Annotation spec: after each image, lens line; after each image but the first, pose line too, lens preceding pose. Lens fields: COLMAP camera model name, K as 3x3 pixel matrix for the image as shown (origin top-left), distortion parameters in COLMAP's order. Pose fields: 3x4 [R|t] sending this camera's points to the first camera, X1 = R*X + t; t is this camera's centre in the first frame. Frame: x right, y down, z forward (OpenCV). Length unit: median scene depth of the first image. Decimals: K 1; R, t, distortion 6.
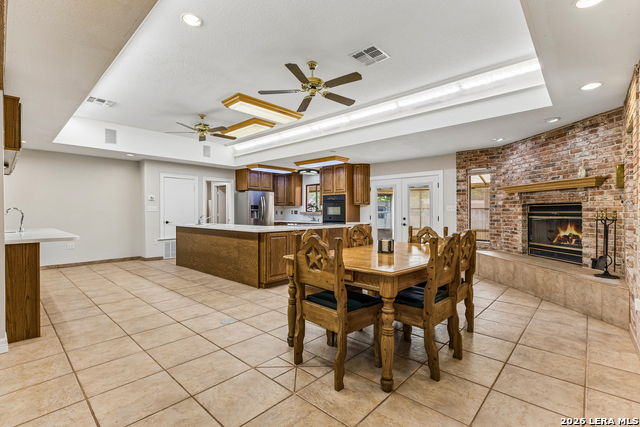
lens RADIAL K [[294.1, 0, 319.5], [0, 294.1, 213.1], [0, 0, 1]] dist [-0.000378, 0.000688]
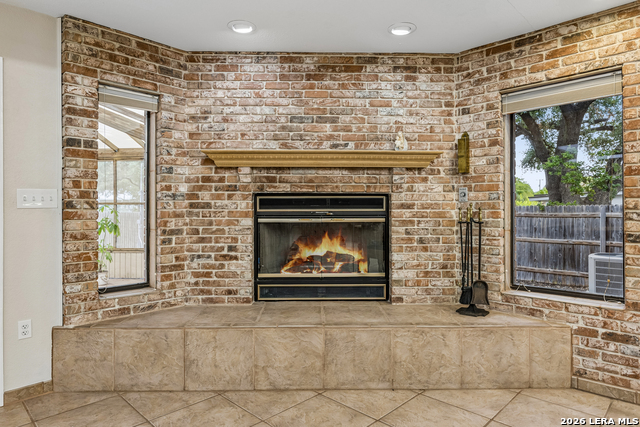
lens RADIAL K [[394.1, 0, 316.9], [0, 394.1, 206.6], [0, 0, 1]] dist [-0.005739, 0.000388]
pose [[0.030355, 0.006328, 0.999519, 0.067498], [0.005611, 0.999963, -0.006501, -0.004178], [-0.999523, 0.005806, 0.030318, 0.733575]]
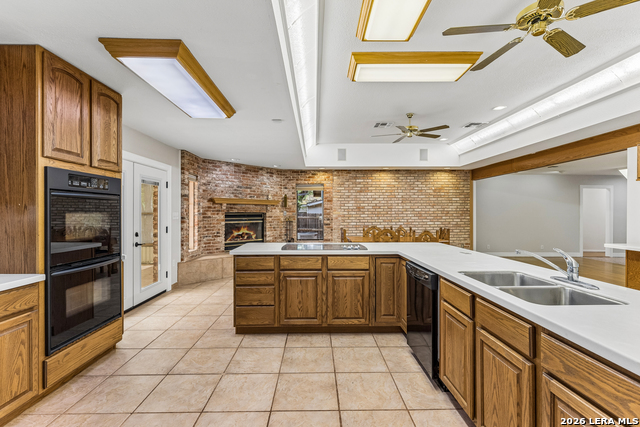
lens RADIAL K [[294.1, 0, 320.9], [0, 294.1, 212.9], [0, 0, 1]] dist [-0.000378, 0.000688]
pose [[-0.691569, -0.001716, 0.722308, -0.426562], [0.001749, 0.999990, 0.004050, -0.028063], [-0.722308, 0.004064, -0.691559, 1.312962]]
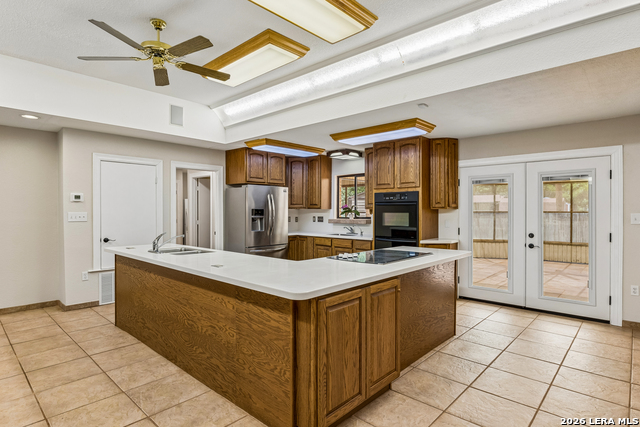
lens RADIAL K [[341.0, 0, 318.3], [0, 341.0, 212.6], [0, 0, 1]] dist [-0.003729, -0.002884]
pose [[0.999993, 0.001583, -0.003511, -0.127538], [-0.001573, 0.999995, 0.002768, -0.029266], [0.003515, -0.002762, 0.999990, 0.413019]]
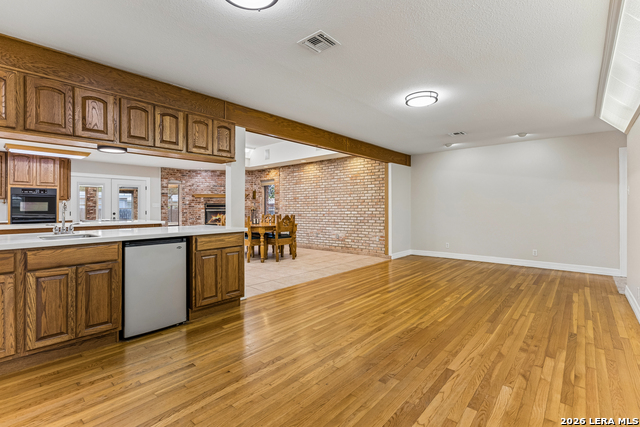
lens RADIAL K [[294.1, 0, 316.1], [0, 294.1, 205.1], [0, 0, 1]] dist [-0.000378, 0.000688]
pose [[-0.019861, 0.007603, 0.999774, -1.033936], [0.007059, 0.999947, -0.007464, -0.001021], [-0.999778, 0.006910, -0.019914, 0.257512]]
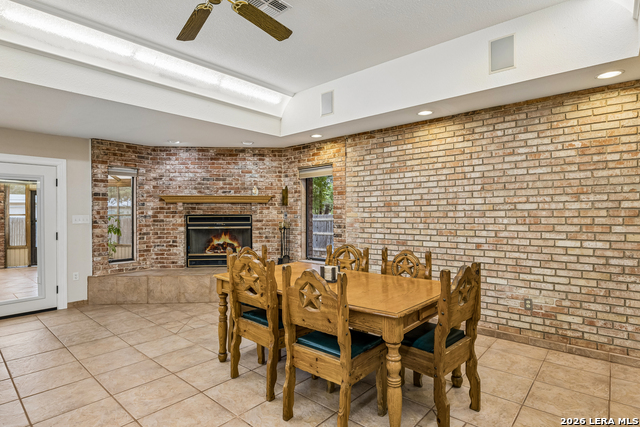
lens RADIAL K [[341.0, 0, 316.9], [0, 341.0, 211.6], [0, 0, 1]] dist [-0.003729, -0.002884]
pose [[-0.018502, 0.002746, 0.999825, -0.347625], [0.008178, 0.999963, -0.002595, -0.028823], [-0.999795, 0.008128, -0.018524, 0.493279]]
